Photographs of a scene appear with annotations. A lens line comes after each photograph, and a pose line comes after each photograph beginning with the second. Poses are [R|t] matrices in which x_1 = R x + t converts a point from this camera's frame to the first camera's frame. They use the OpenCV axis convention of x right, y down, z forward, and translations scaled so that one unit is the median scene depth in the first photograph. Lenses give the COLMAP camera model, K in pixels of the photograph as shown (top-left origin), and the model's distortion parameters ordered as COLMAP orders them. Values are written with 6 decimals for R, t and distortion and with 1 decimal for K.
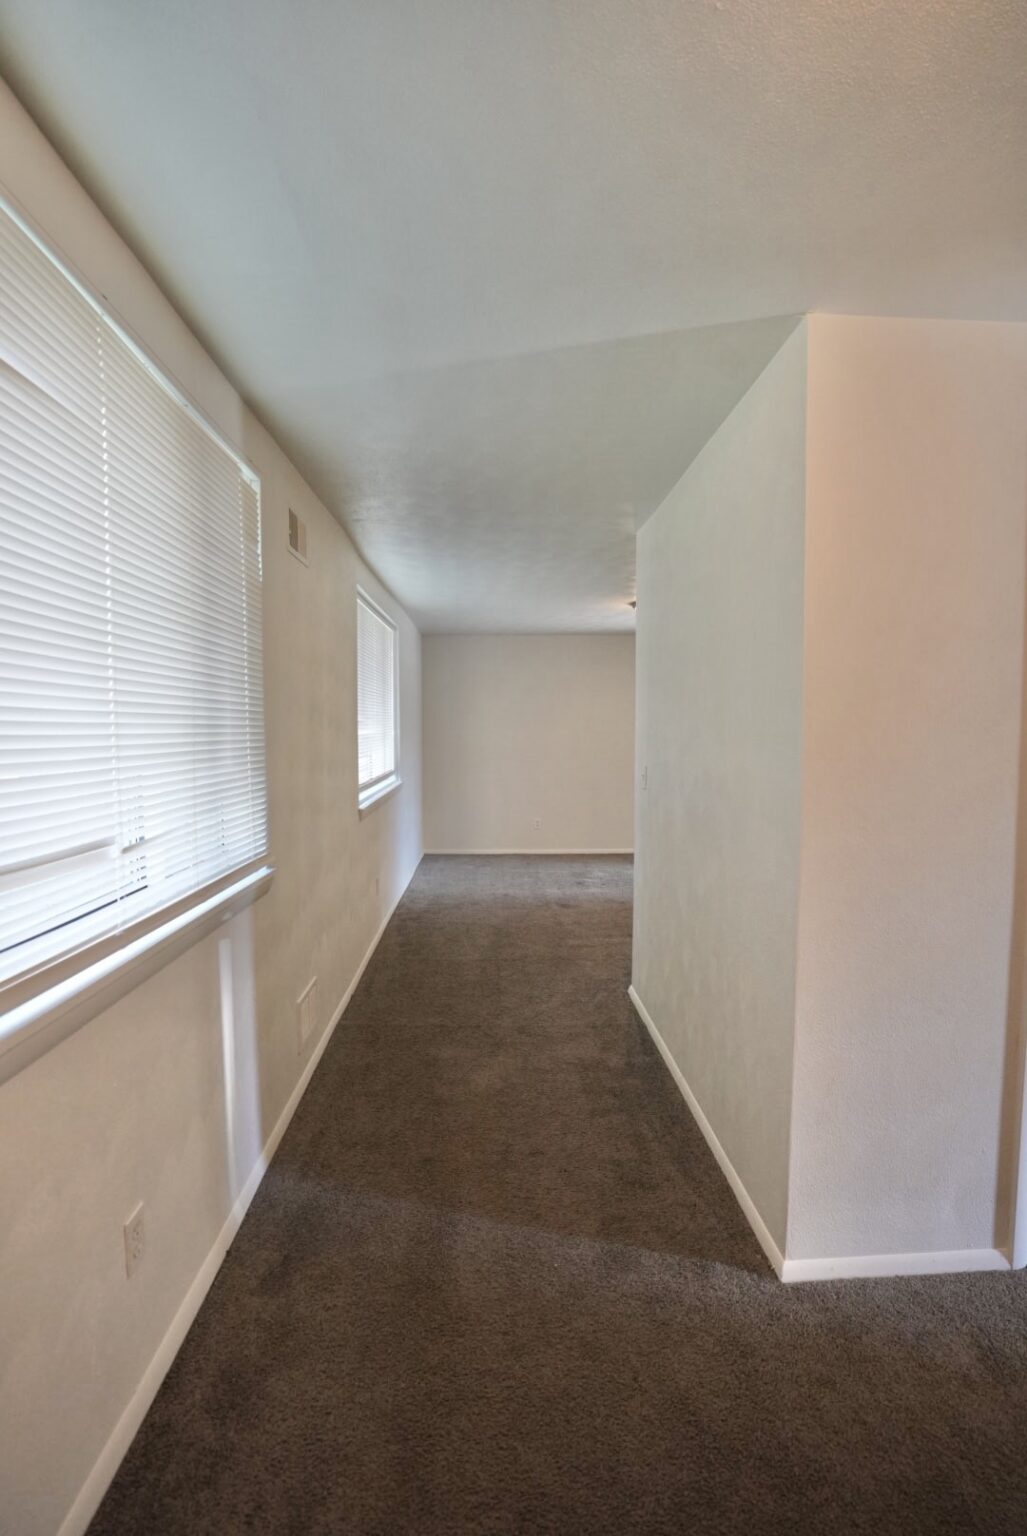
lens RADIAL K [[708.2, 0, 492.0], [0, 708.2, 767.8], [0, 0, 1]] dist [-0.075766, 0.030807]
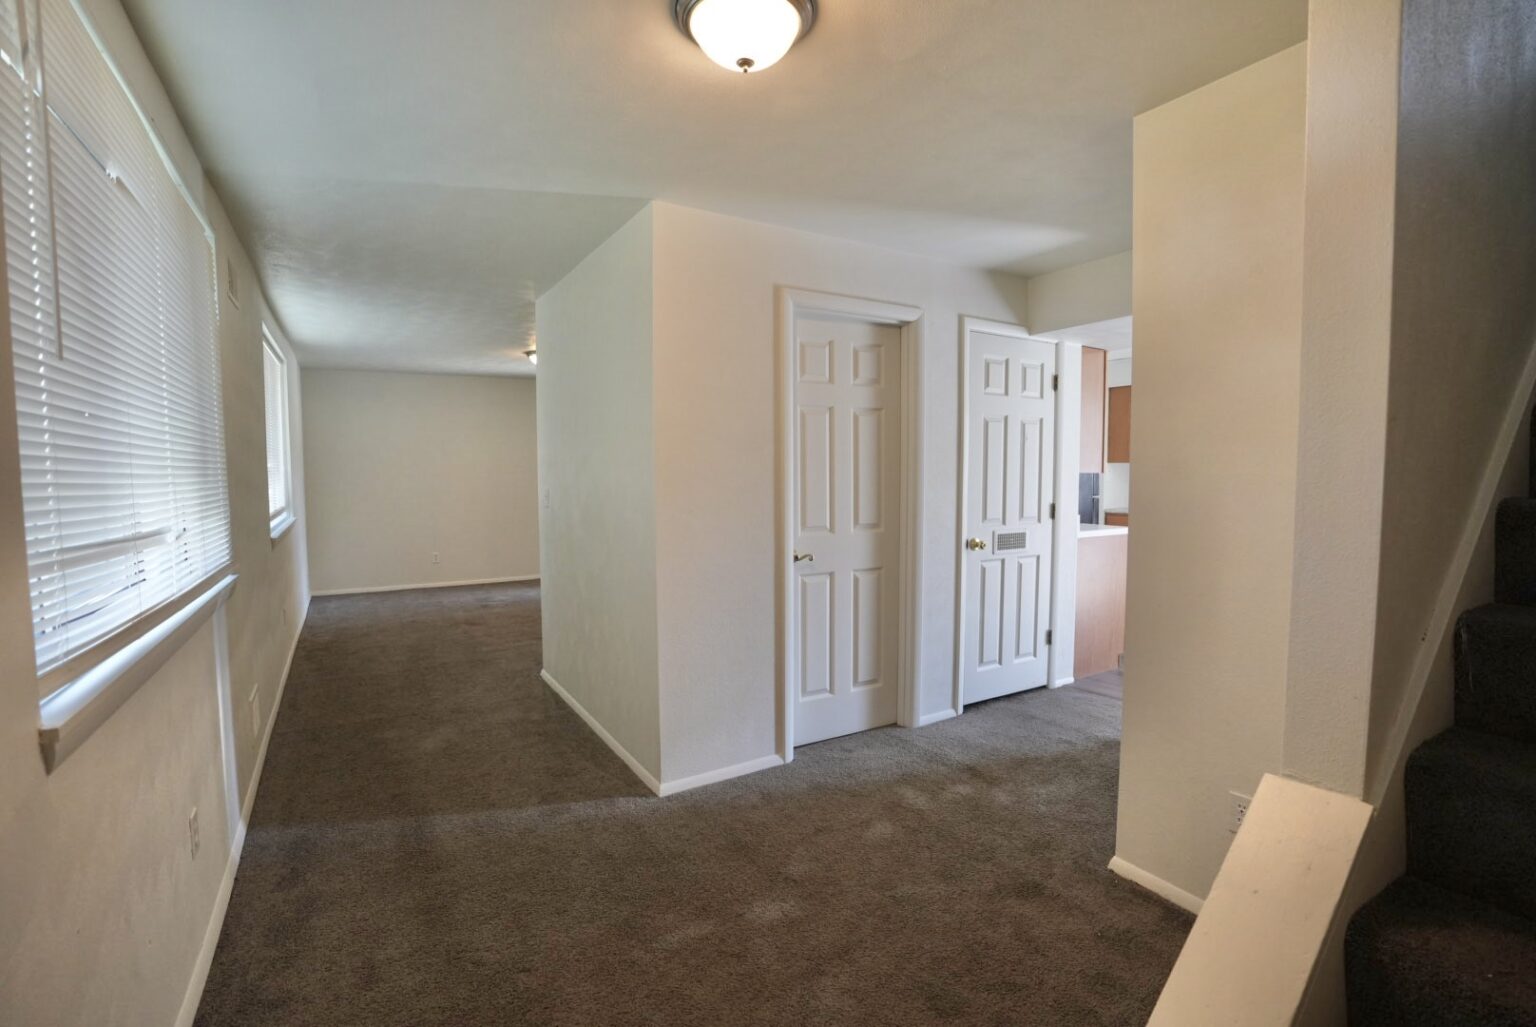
lens RADIAL K [[708.2, 0, 769.5], [0, 708.2, 507.3], [0, 0, 1]] dist [-0.075766, 0.030807]
pose [[0.857038, -0.031790, 0.514271, -0.131146], [0.033430, 0.999423, 0.006069, 0.053563], [-0.514167, 0.011991, 0.857606, -0.408902]]
